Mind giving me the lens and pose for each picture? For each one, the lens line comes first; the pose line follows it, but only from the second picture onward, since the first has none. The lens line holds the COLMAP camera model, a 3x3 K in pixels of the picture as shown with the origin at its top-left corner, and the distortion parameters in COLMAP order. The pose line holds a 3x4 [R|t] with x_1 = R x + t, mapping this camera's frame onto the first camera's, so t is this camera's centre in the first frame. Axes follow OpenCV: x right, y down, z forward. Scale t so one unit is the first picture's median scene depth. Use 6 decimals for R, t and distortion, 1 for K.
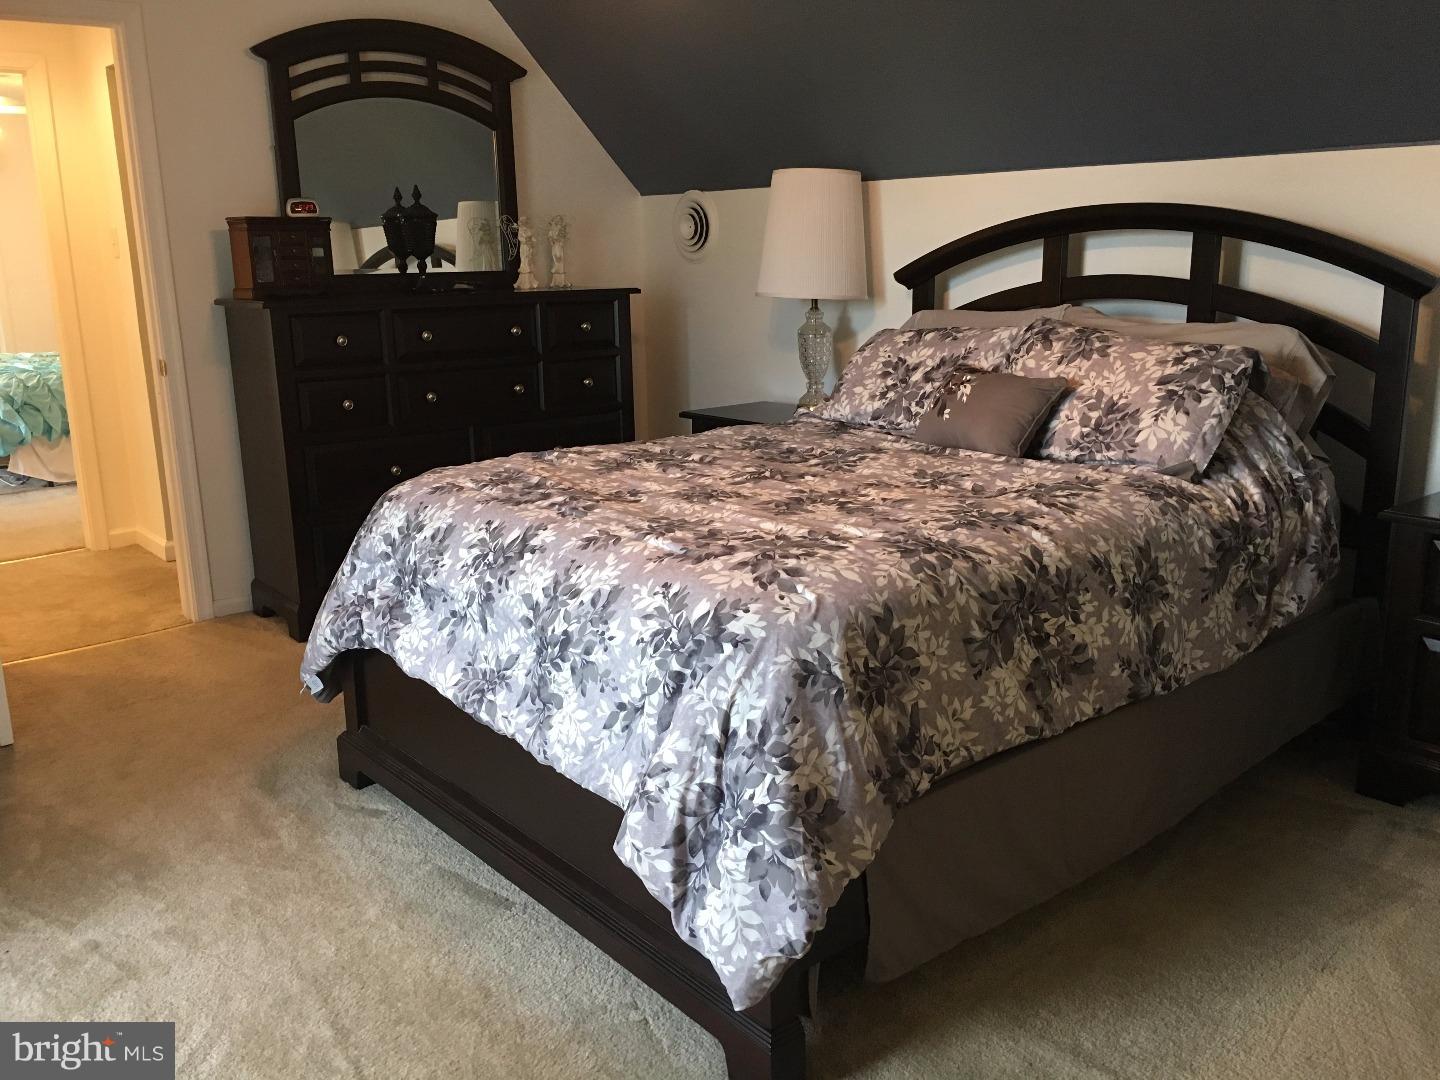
lens RADIAL K [[1240.4, 0, 720.0], [0, 1240.4, 540.0], [0, 0, 1]] dist [0.035490, 0.000128]
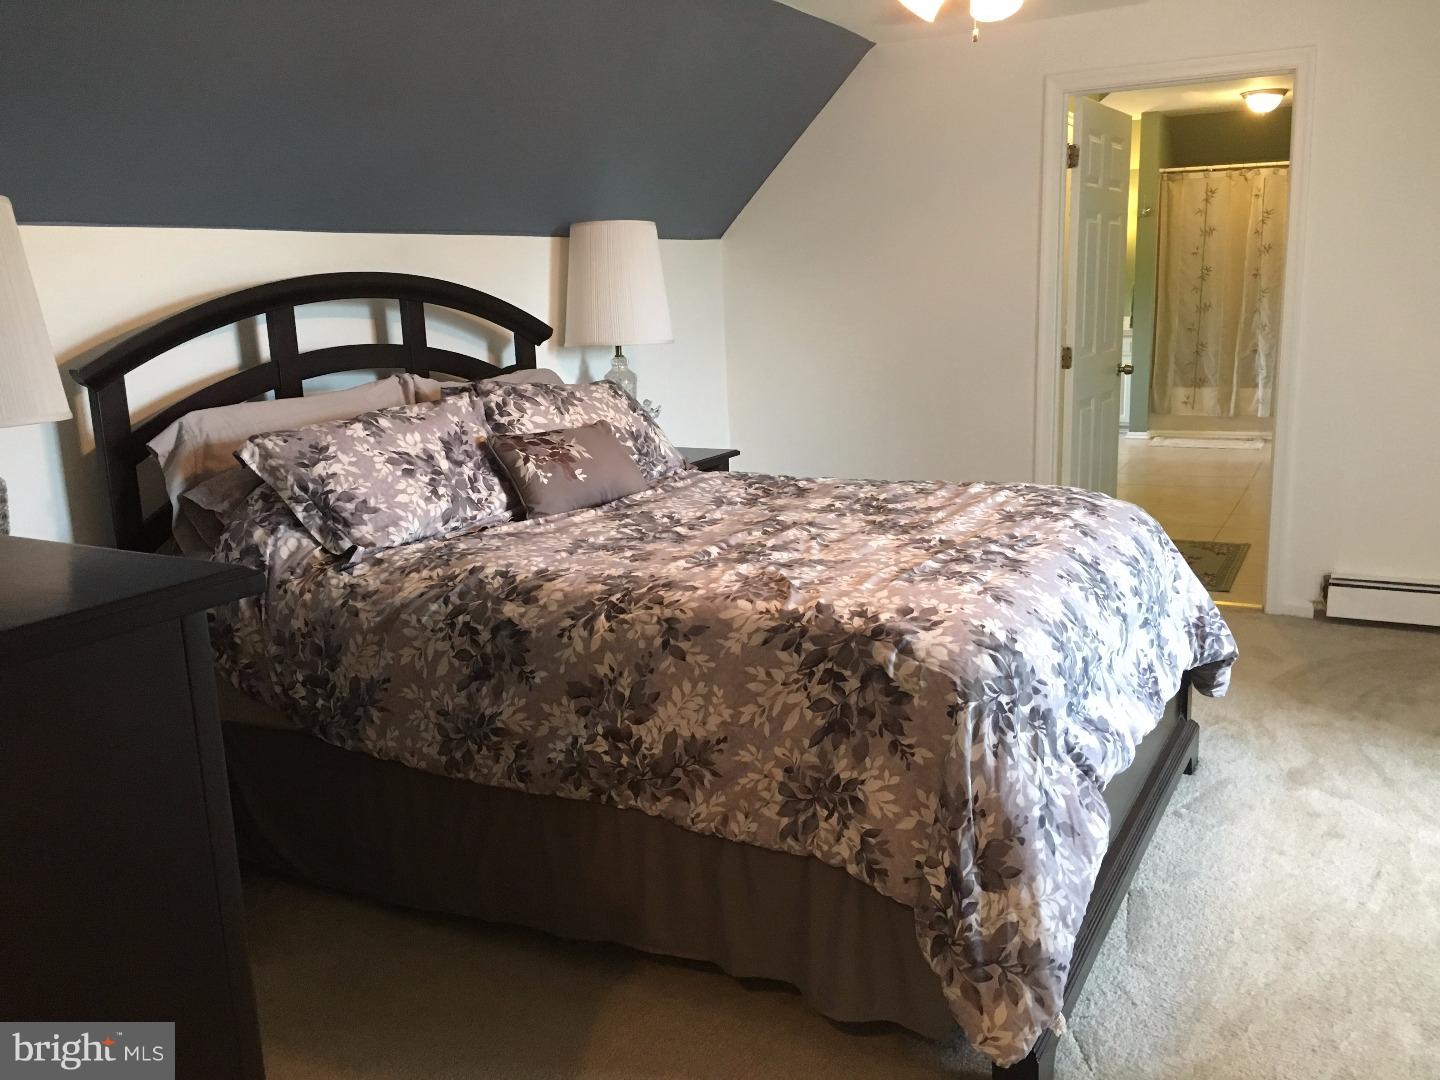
lens RADIAL K [[1240.4, 0, 720.0], [0, 1240.4, 540.0], [0, 0, 1]] dist [0.035490, 0.000128]
pose [[-0.330461, -0.171189, 0.928165, -0.696593], [0.263419, 0.927606, 0.264873, -0.256184], [-0.906314, 0.332027, -0.261443, 1.055720]]
